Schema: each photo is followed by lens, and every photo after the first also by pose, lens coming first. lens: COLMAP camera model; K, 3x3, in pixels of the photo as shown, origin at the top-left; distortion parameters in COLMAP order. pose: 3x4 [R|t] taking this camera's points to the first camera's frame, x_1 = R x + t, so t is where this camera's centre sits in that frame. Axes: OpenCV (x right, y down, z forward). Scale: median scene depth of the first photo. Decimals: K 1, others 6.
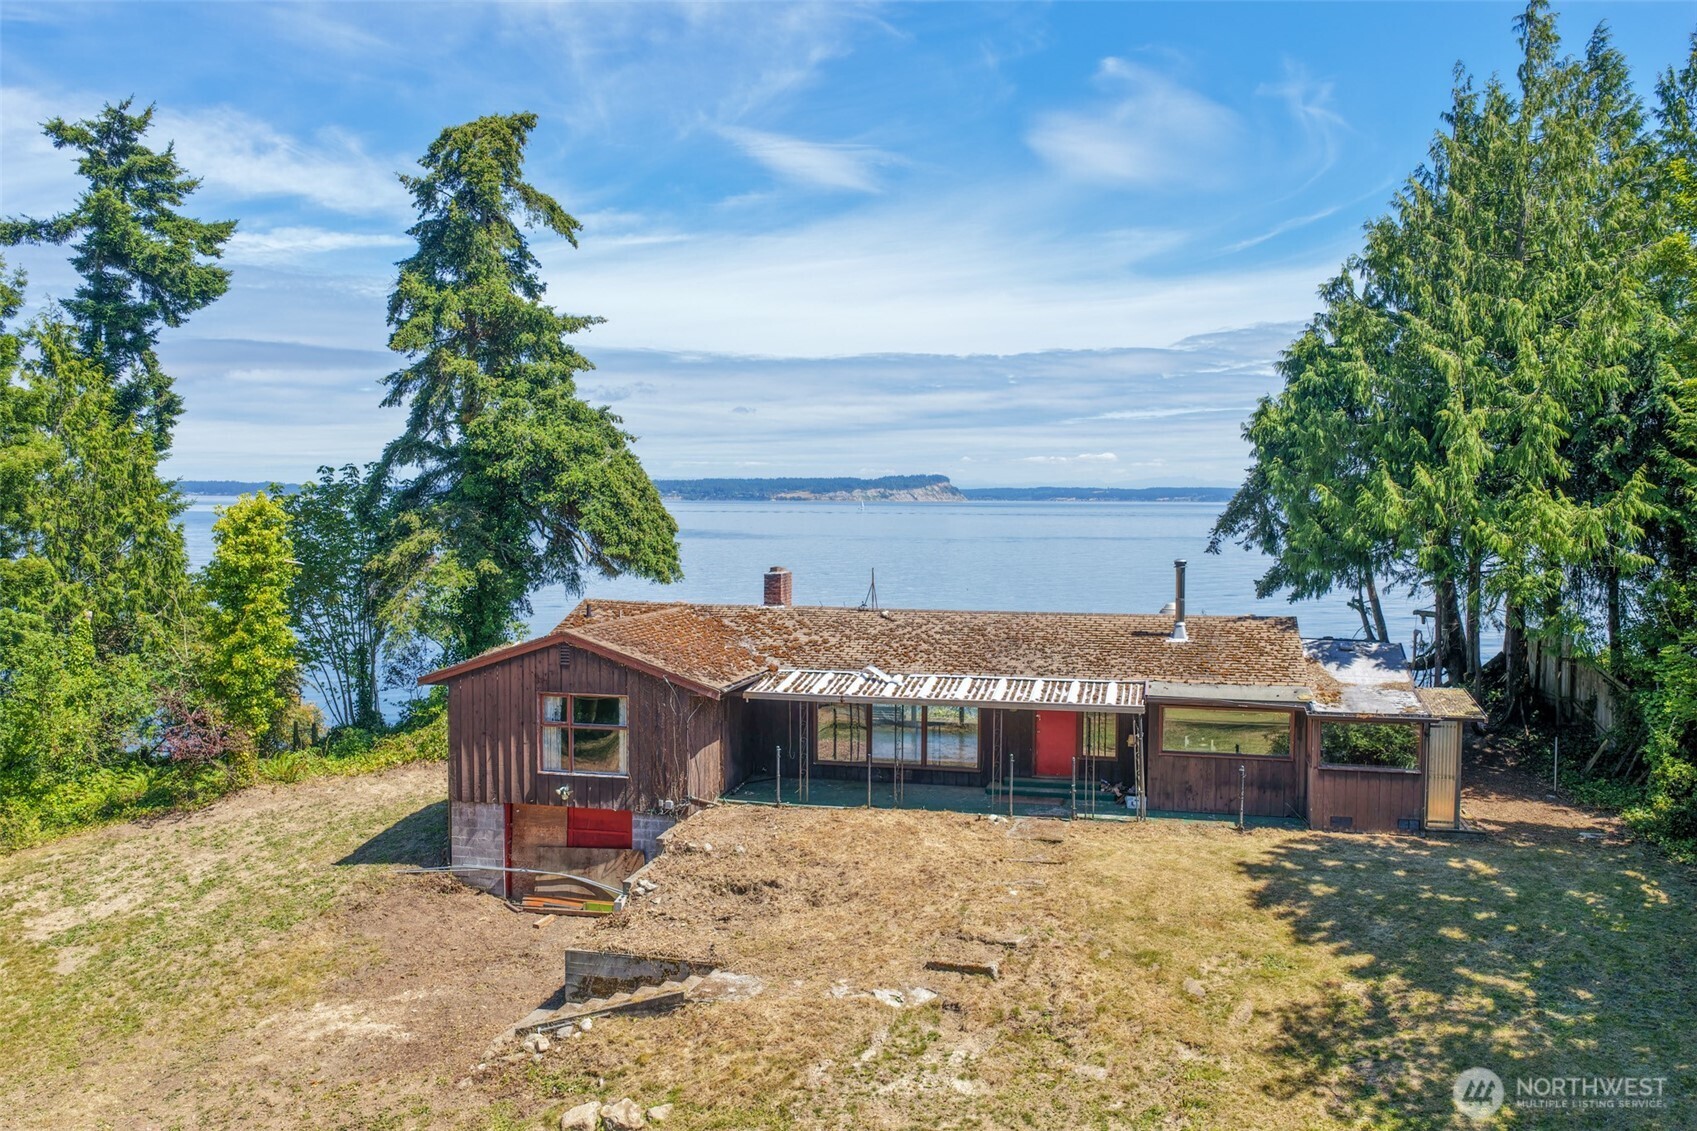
lens RADIAL K [[1410.8, 0, 851.3], [0, 1410.8, 571.2], [0, 0, 1]] dist [-0.019779, 0.050662]
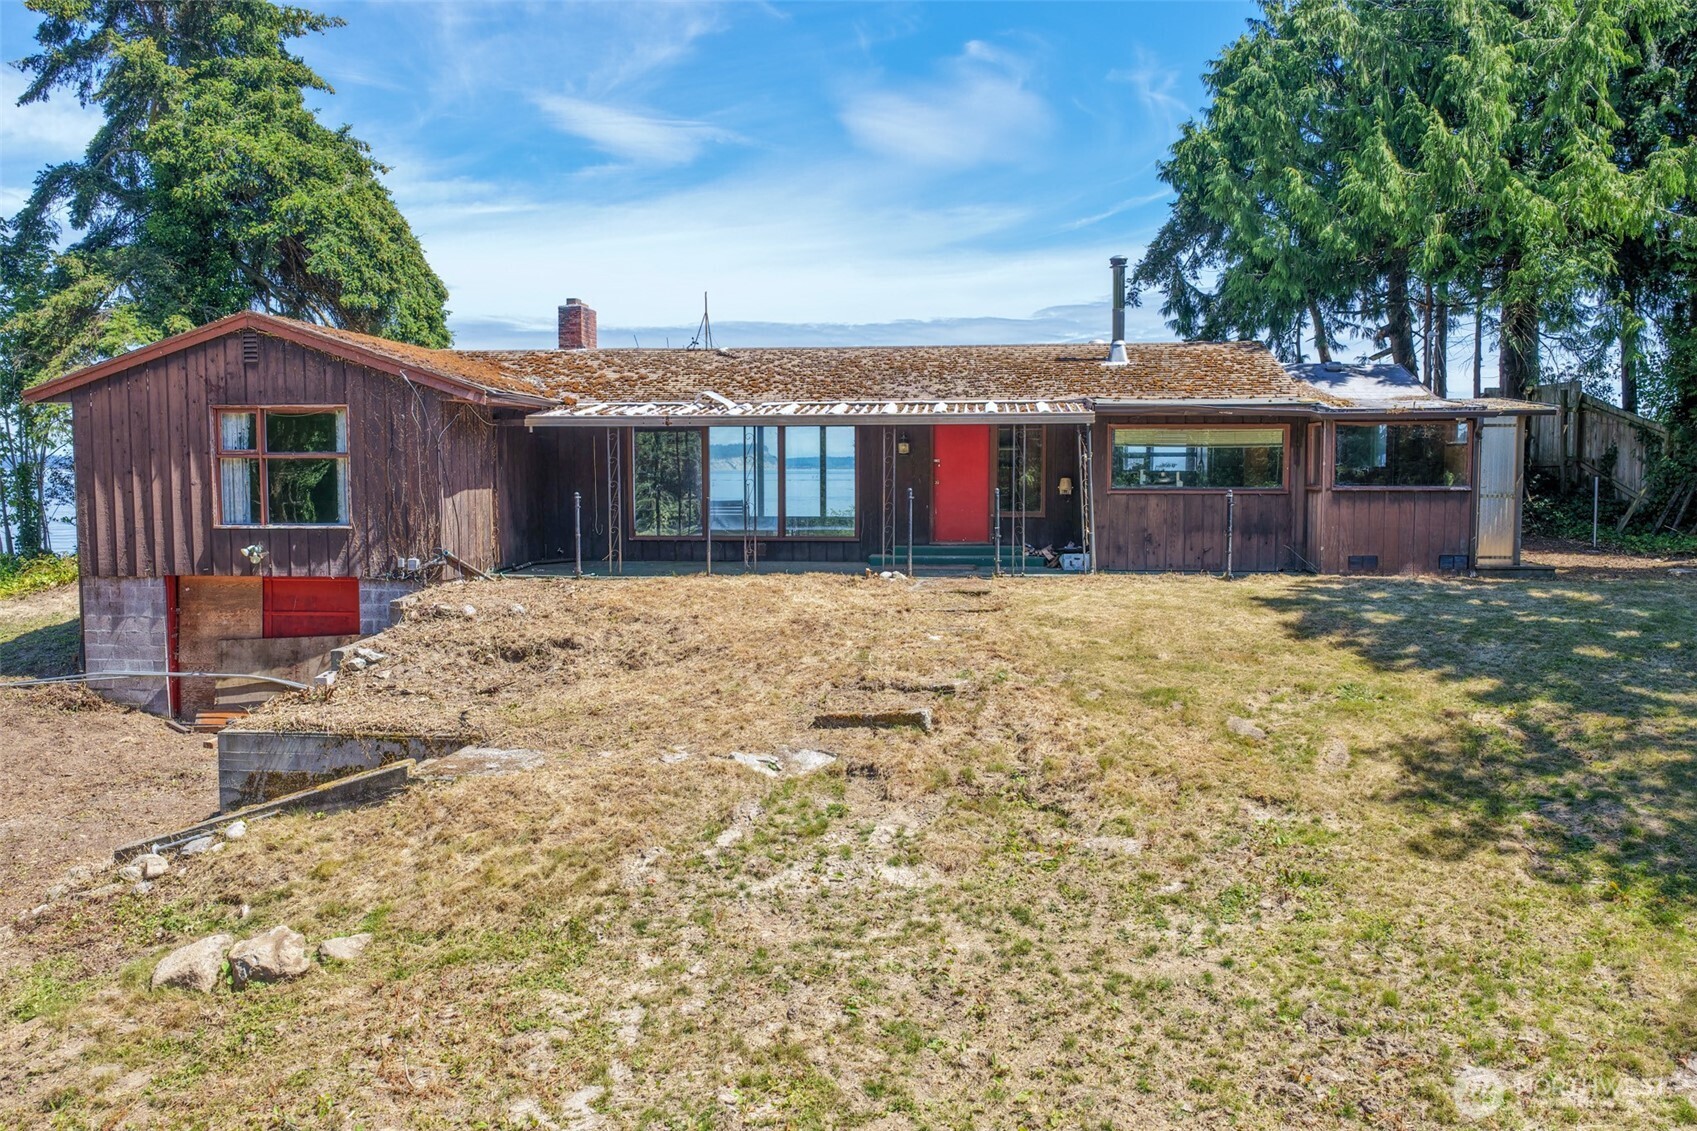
lens RADIAL K [[1410.8, 0, 851.3], [0, 1410.8, 571.2], [0, 0, 1]] dist [-0.019779, 0.050662]
pose [[0.991802, -0.016893, 0.126665, -0.006738], [0.014203, 0.999655, 0.022110, 0.165255], [-0.126995, -0.020130, 0.991699, 0.317004]]
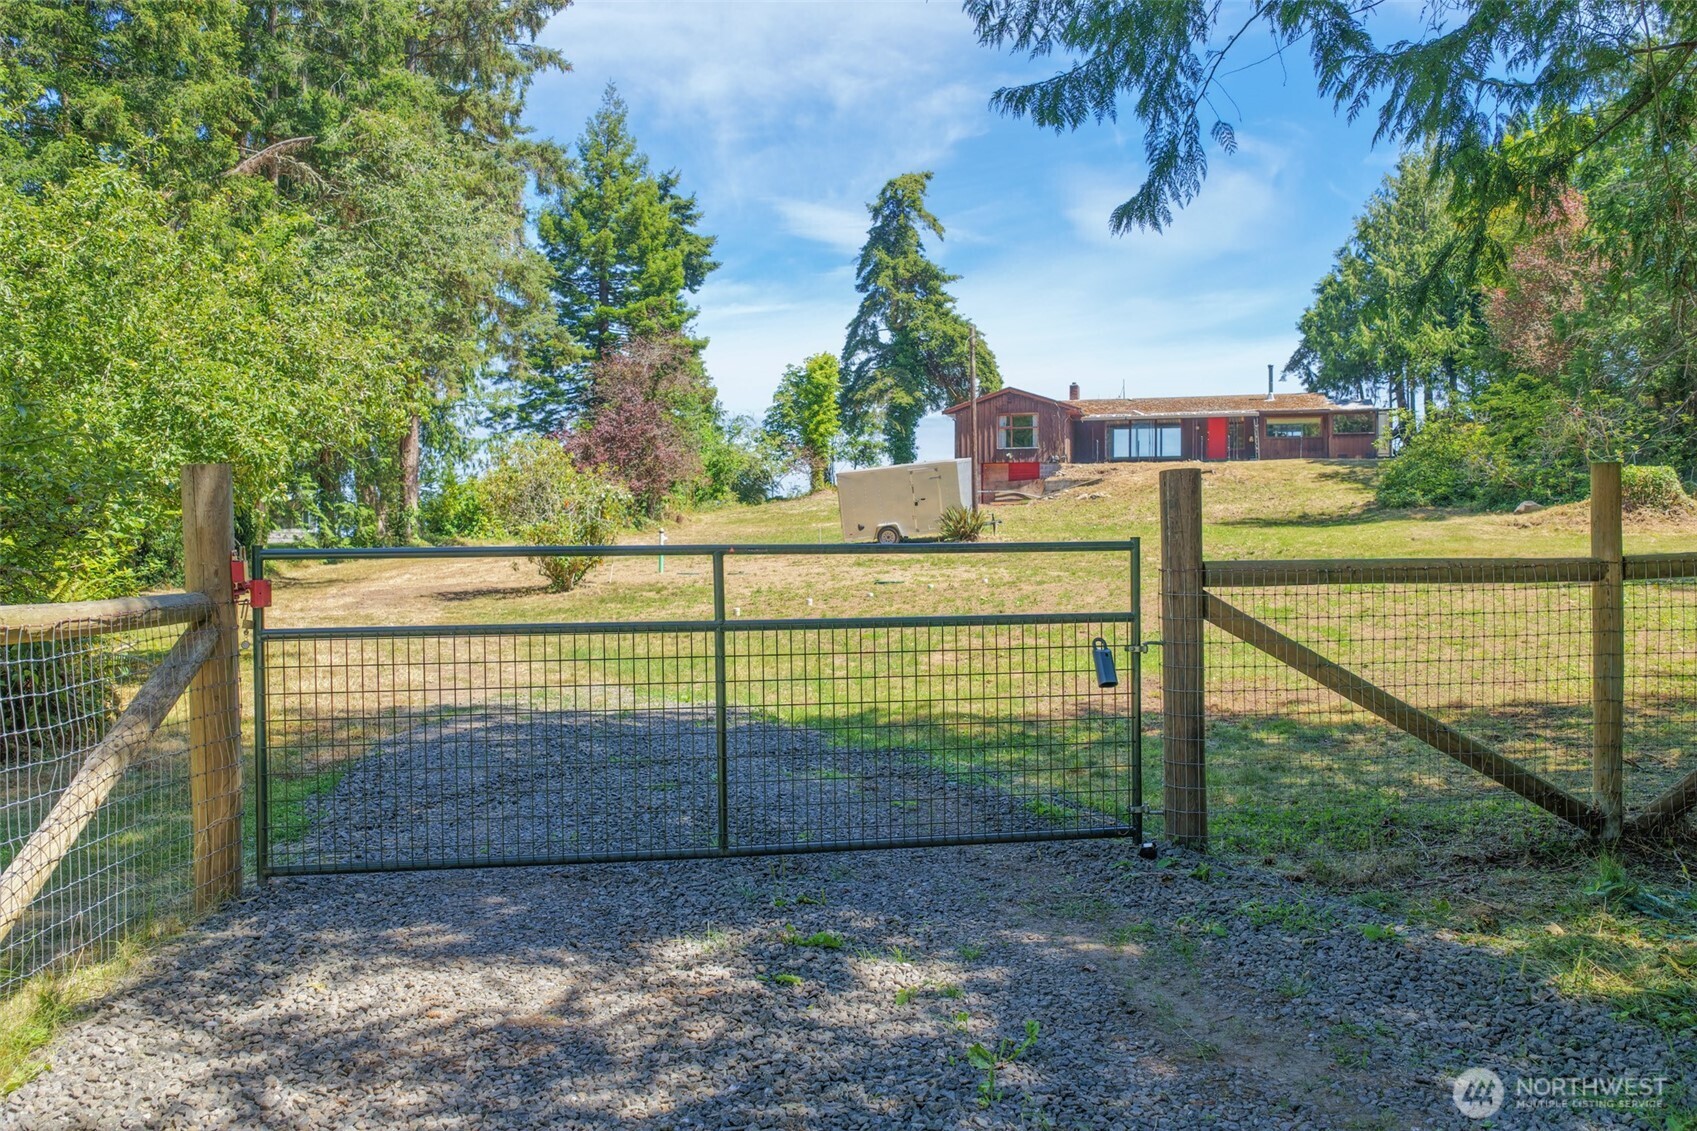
lens RADIAL K [[1410.8, 0, 851.3], [0, 1410.8, 571.2], [0, 0, 1]] dist [-0.019779, 0.050662]
pose [[0.999482, -0.007226, -0.031345, -0.421896], [0.005945, 0.999151, -0.040775, 0.474234], [0.031613, 0.040568, 0.998677, -1.440394]]
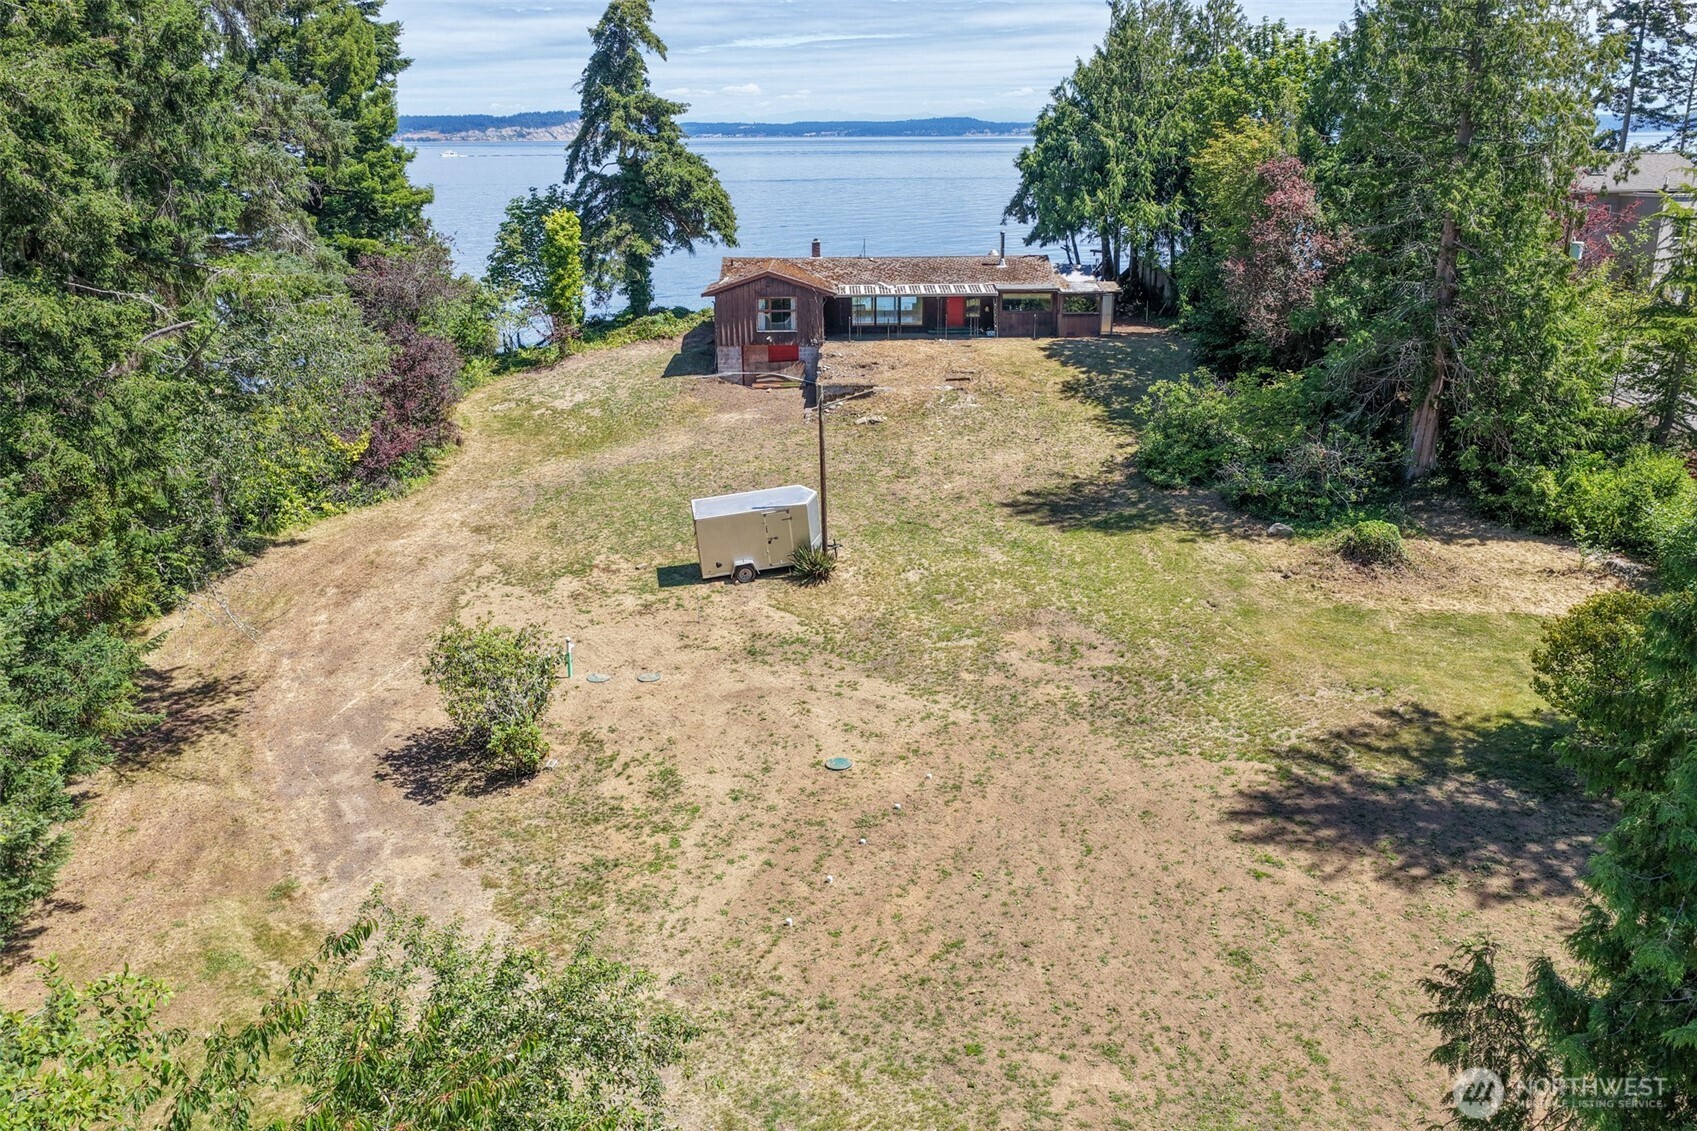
lens RADIAL K [[1410.8, 0, 851.3], [0, 1410.8, 571.2], [0, 0, 1]] dist [-0.019779, 0.050662]
pose [[0.970010, -0.084067, 0.228065, -0.698778], [0.025355, 0.968162, 0.249038, -0.060514], [-0.241740, -0.235786, 0.941258, -1.509862]]
